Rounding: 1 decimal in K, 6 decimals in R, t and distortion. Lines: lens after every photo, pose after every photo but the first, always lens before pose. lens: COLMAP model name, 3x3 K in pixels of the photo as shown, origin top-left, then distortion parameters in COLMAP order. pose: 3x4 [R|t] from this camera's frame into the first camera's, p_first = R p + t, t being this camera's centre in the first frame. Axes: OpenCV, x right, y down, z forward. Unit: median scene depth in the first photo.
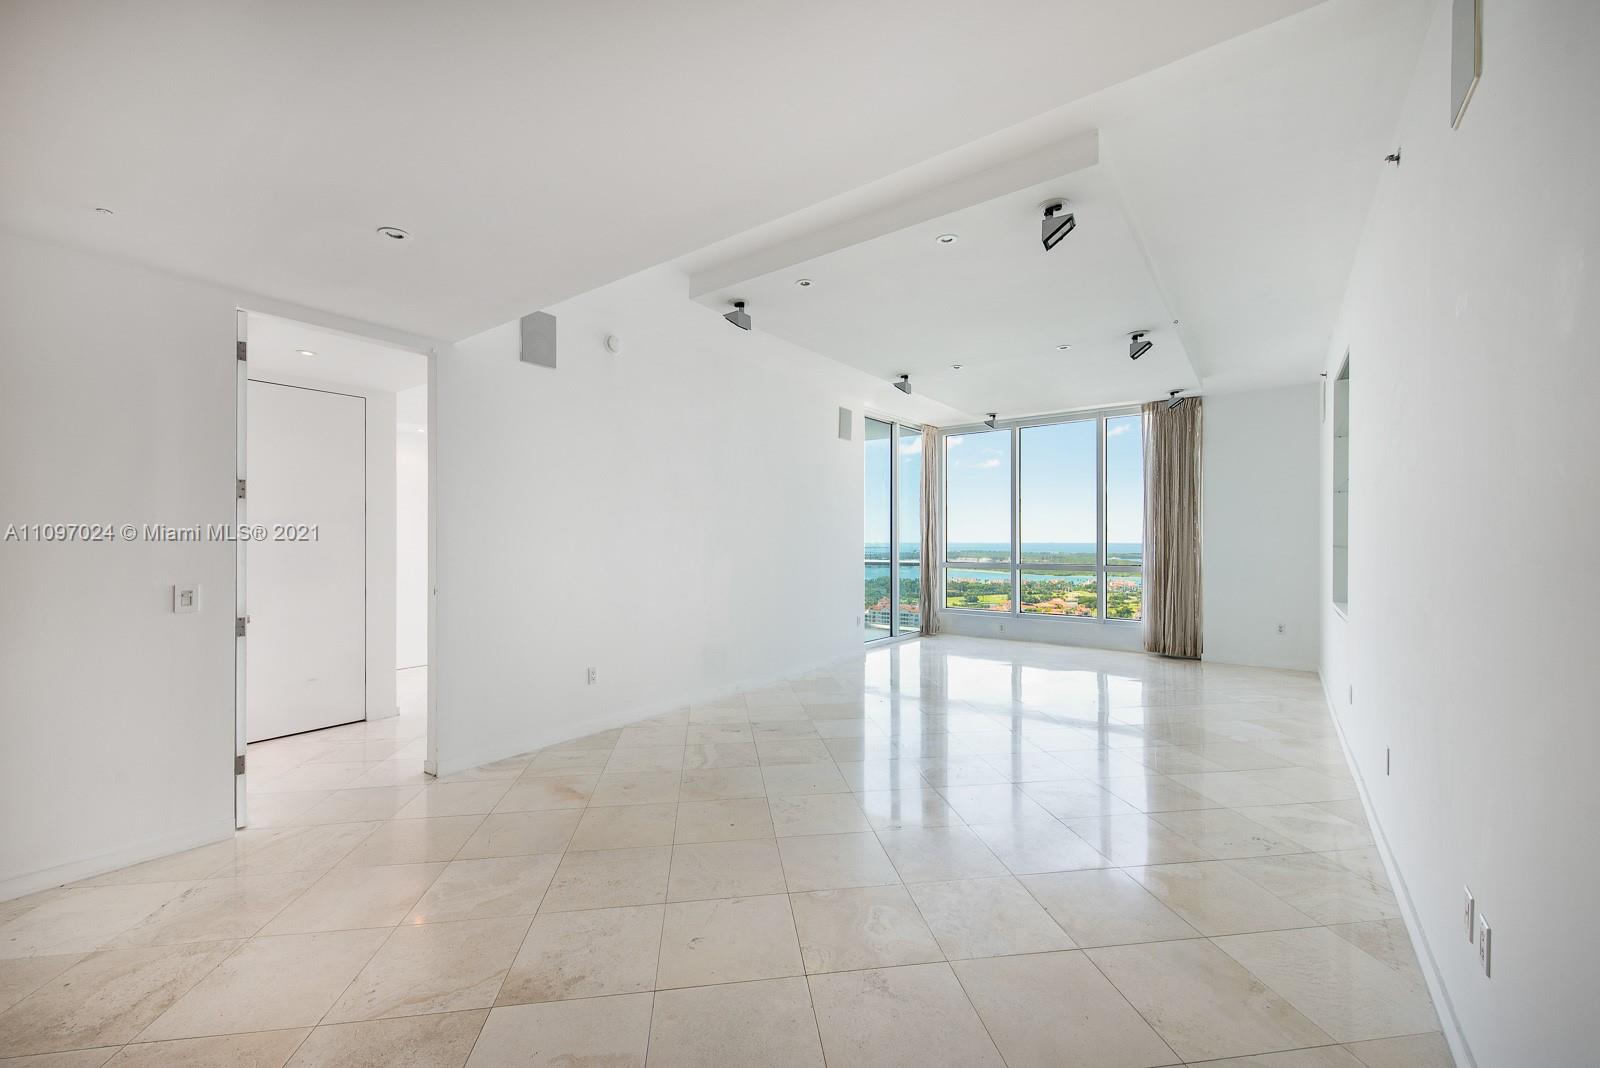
lens RADIAL K [[639.6, 0, 802.0], [0, 639.6, 538.8], [0, 0, 1]] dist [-0.006750, -0.001810]
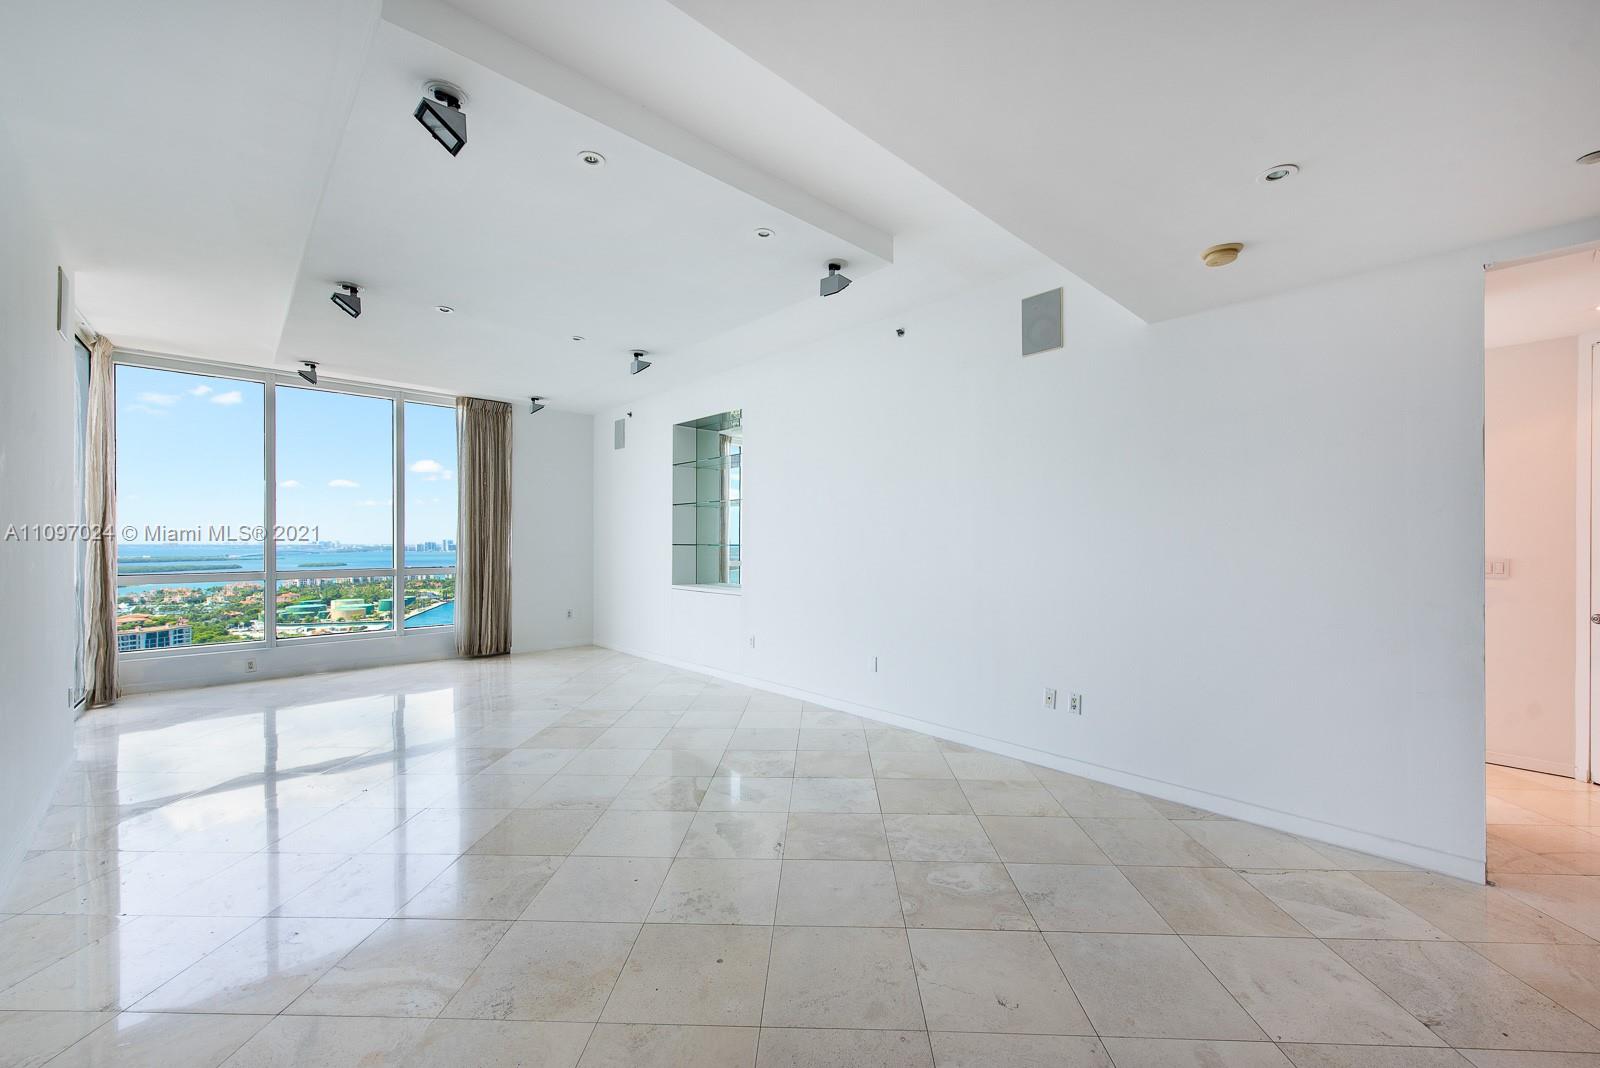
lens RADIAL K [[639.6, 0, 800.0], [0, 639.6, 530.9], [0, 0, 1]] dist [-0.006750, -0.001810]
pose [[0.178033, 0.012918, 0.983940, -0.315043], [-0.000069, 0.999914, -0.013116, 0.001856], [-0.984024, 0.002267, 0.178019, 0.328359]]
